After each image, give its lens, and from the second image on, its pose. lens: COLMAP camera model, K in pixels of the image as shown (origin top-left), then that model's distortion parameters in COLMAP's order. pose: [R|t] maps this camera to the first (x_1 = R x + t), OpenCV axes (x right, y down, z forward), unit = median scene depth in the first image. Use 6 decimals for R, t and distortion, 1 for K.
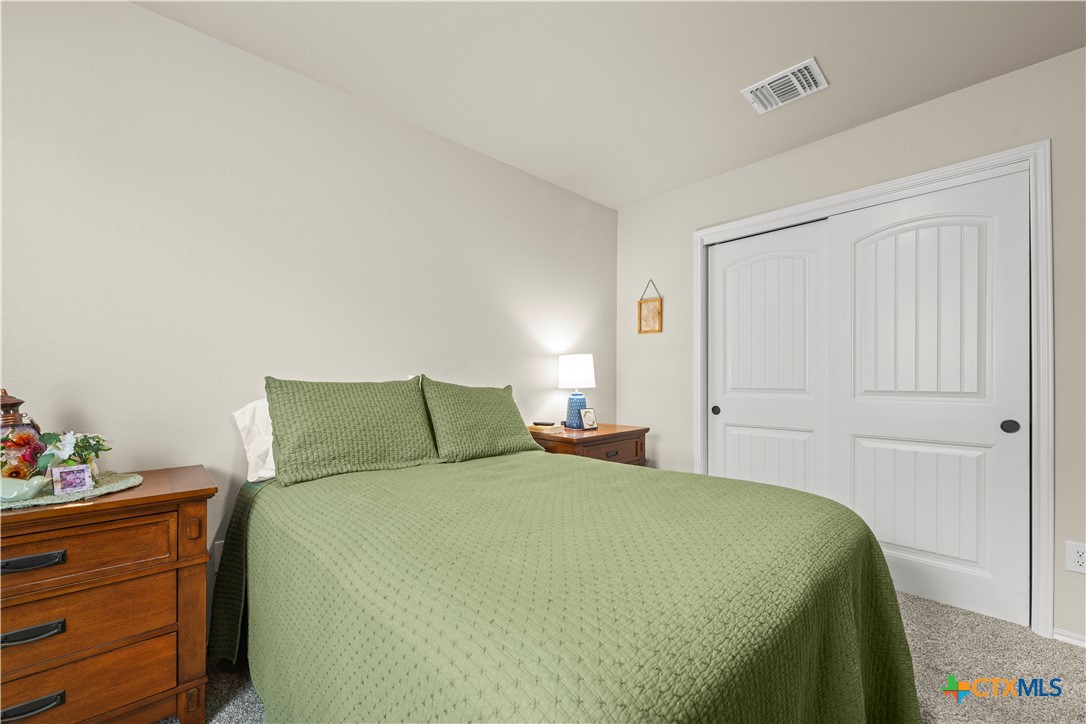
lens RADIAL K [[426.8, 0, 548.7], [0, 426.8, 366.2], [0, 0, 1]] dist [0.000596, -0.000147]
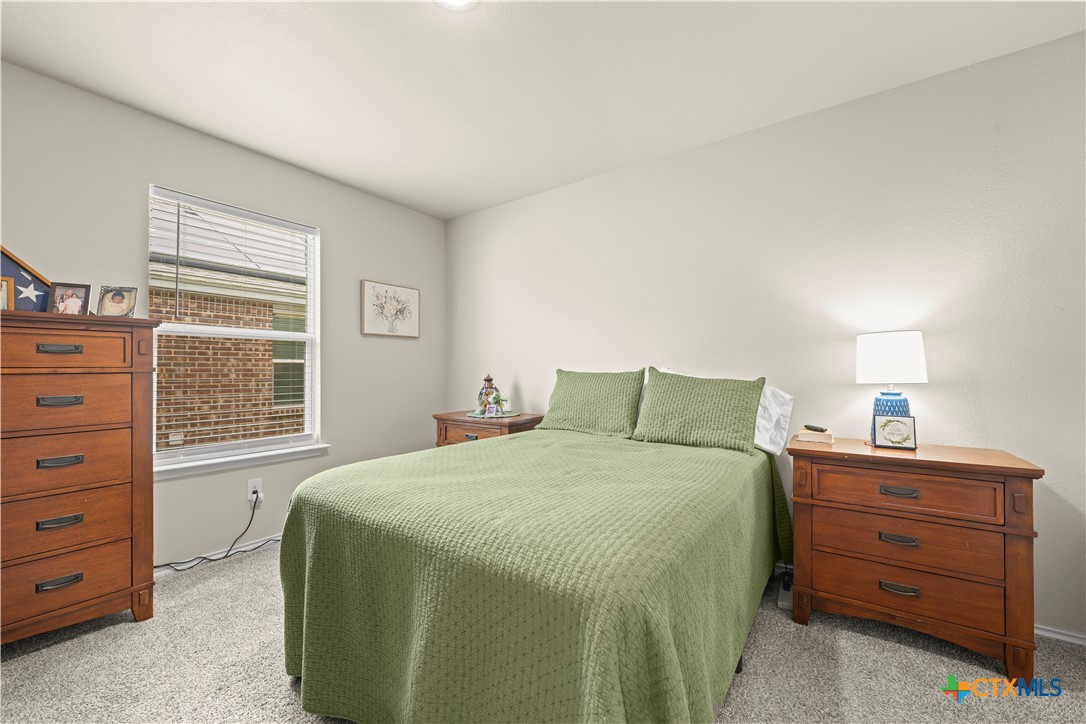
lens RADIAL K [[426.8, 0, 548.7], [0, 426.8, 366.2], [0, 0, 1]] dist [0.000596, -0.000147]
pose [[0.197242, -0.009153, -0.980312, 0.617907], [0.031799, 0.999490, -0.002934, 0.010185], [0.979839, -0.030594, 0.197432, 0.367759]]
